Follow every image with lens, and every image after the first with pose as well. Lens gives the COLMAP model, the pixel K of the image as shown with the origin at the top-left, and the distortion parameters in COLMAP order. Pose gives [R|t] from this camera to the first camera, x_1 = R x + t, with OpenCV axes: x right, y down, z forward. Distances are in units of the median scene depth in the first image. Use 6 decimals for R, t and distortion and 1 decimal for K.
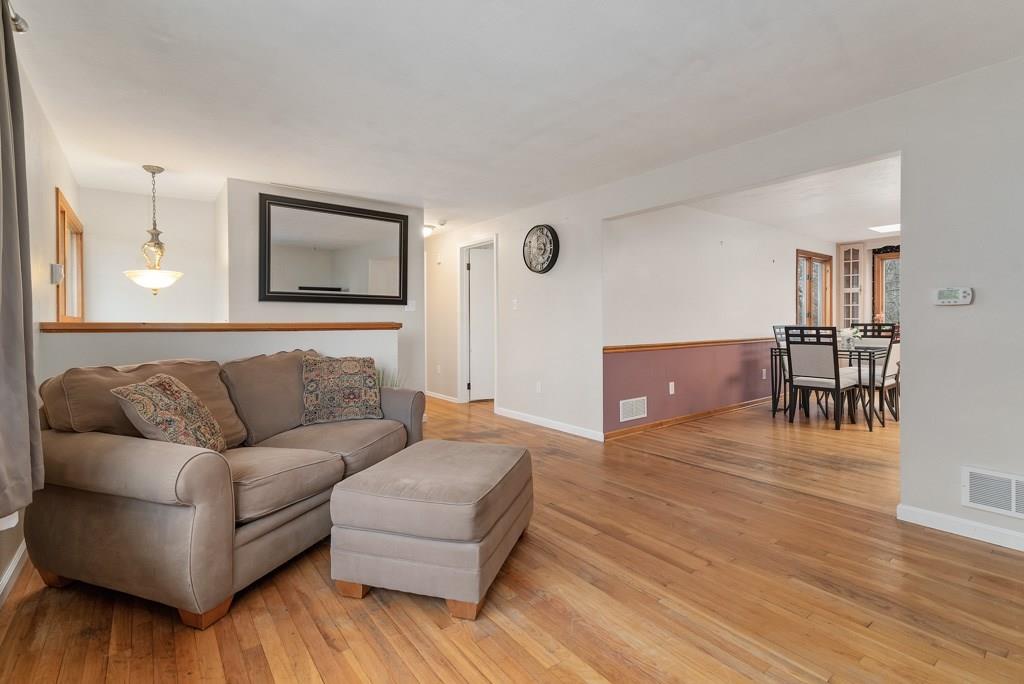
lens RADIAL K [[478.9, 0, 509.9], [0, 478.9, 327.2], [0, 0, 1]] dist [0.010954, -0.000050]
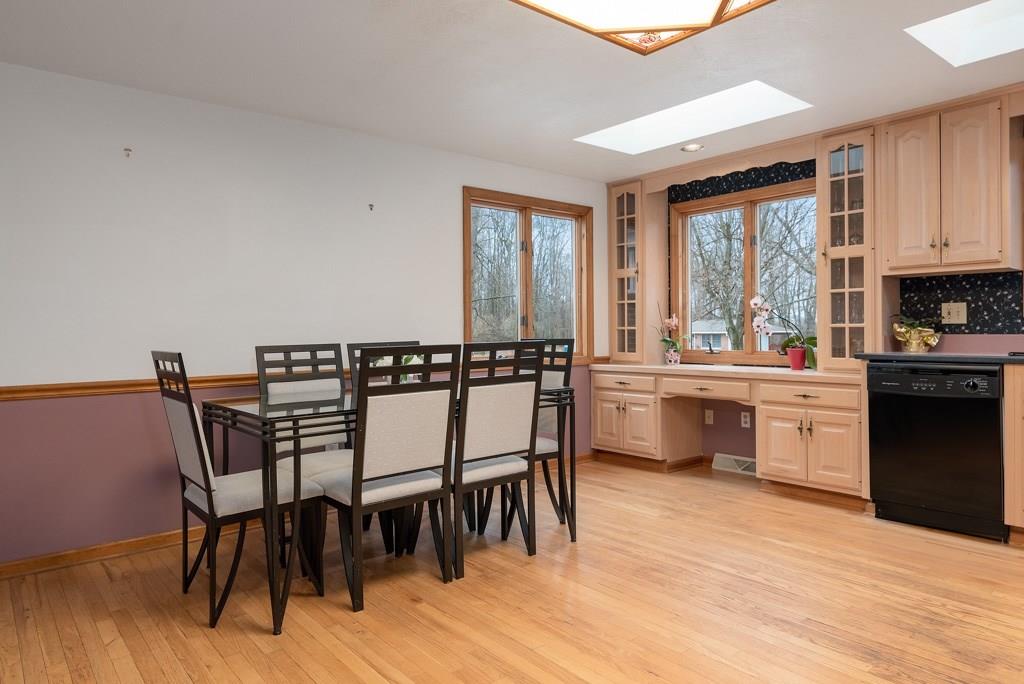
lens RADIAL K [[650.3, 0, 514.8], [0, 650.3, 331.4], [0, 0, 1]] dist [0.004610, 0.000033]
pose [[0.998932, 0.000253, 0.046205, 0.750824], [-0.000035, 0.999989, -0.004727, -0.013208], [-0.046206, 0.004720, 0.998921, 0.407962]]
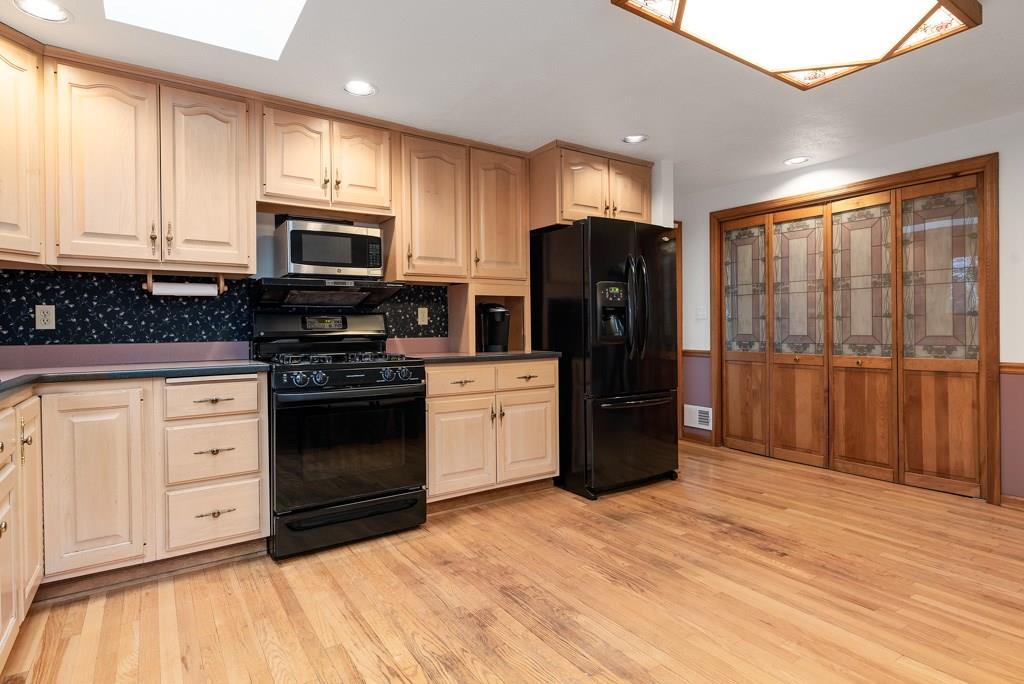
lens RADIAL K [[535.5, 0, 509.4], [0, 535.5, 331.5], [0, 0, 1]] dist [0.010375, -0.000949]
pose [[-0.997759, 0.019648, 0.063961, 0.985252], [0.020448, 0.999720, 0.011888, -0.021142], [-0.063710, 0.013170, -0.997882, 1.123896]]
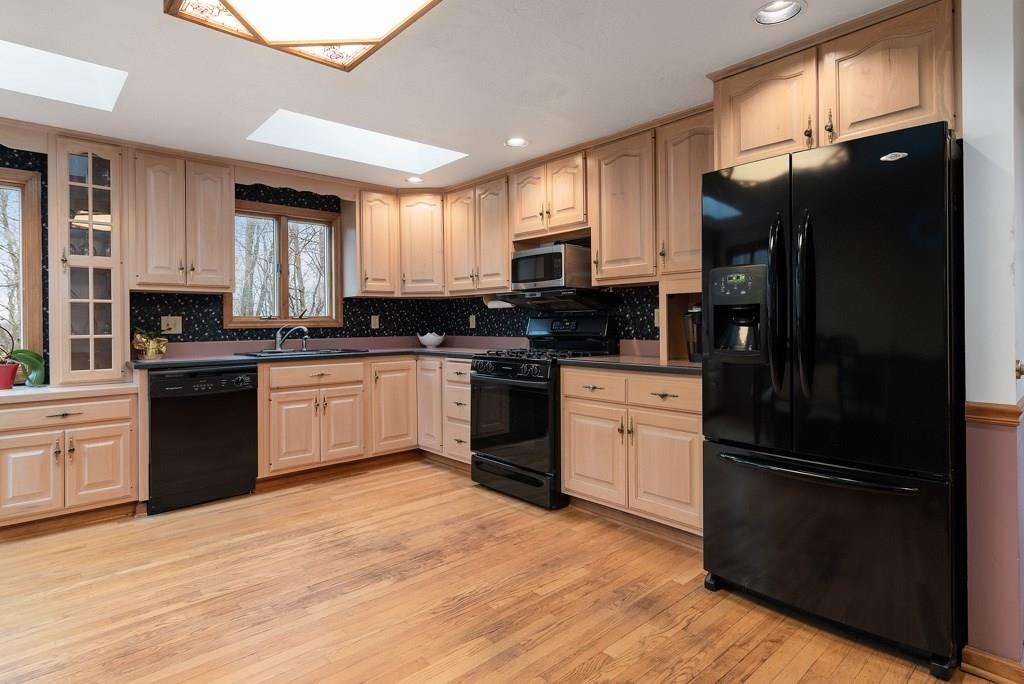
lens RADIAL K [[535.5, 0, 508.8], [0, 535.5, 322.1], [0, 0, 1]] dist [0.010375, -0.000949]
pose [[-0.080204, 0.010873, 0.996719, 0.531855], [0.016080, 0.999824, -0.009612, -0.025997], [-0.996649, 0.015257, -0.080364, 0.702510]]
